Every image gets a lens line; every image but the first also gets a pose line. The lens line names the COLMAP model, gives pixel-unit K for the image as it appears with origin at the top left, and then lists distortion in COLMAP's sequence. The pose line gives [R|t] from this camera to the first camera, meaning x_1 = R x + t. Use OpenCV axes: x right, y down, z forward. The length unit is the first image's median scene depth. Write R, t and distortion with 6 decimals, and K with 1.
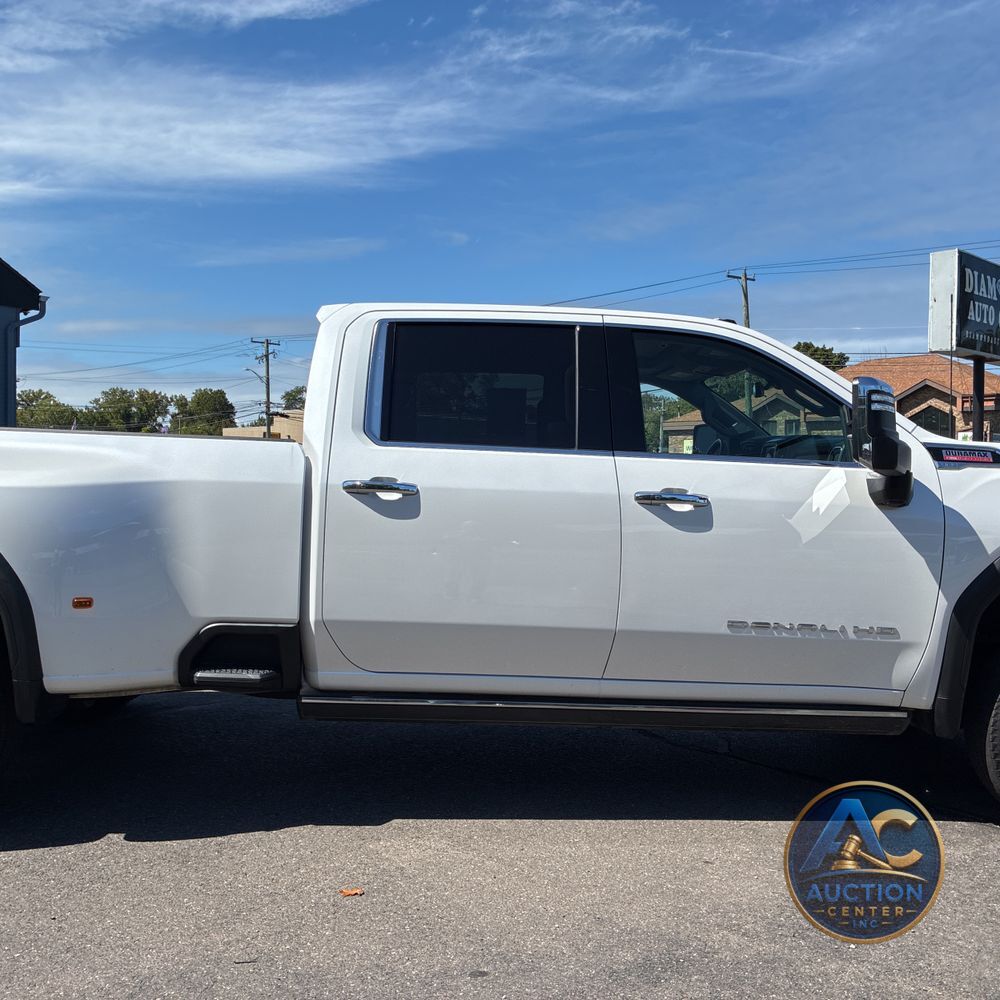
lens RADIAL K [[1025.3, 0, 502.9], [0, 1025.3, 504.9], [0, 0, 1]] dist [0.022488, 0.000000]
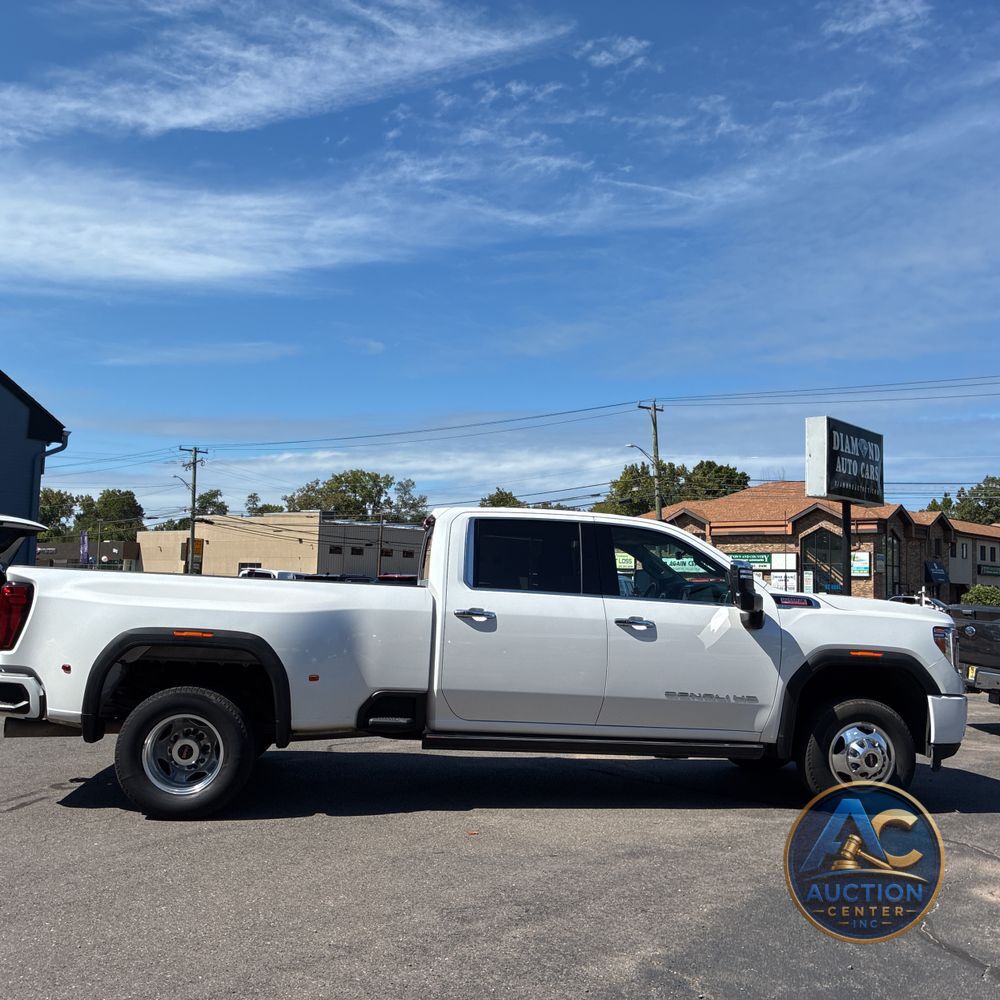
lens RADIAL K [[1025.3, 0, 497.9], [0, 1025.3, 502.2], [0, 0, 1]] dist [0.022488, 0.000000]
pose [[0.995956, 0.023550, 0.086705, -0.221020], [-0.014240, 0.994214, -0.106467, -0.019831], [-0.088711, 0.104802, 0.990529, -0.737166]]
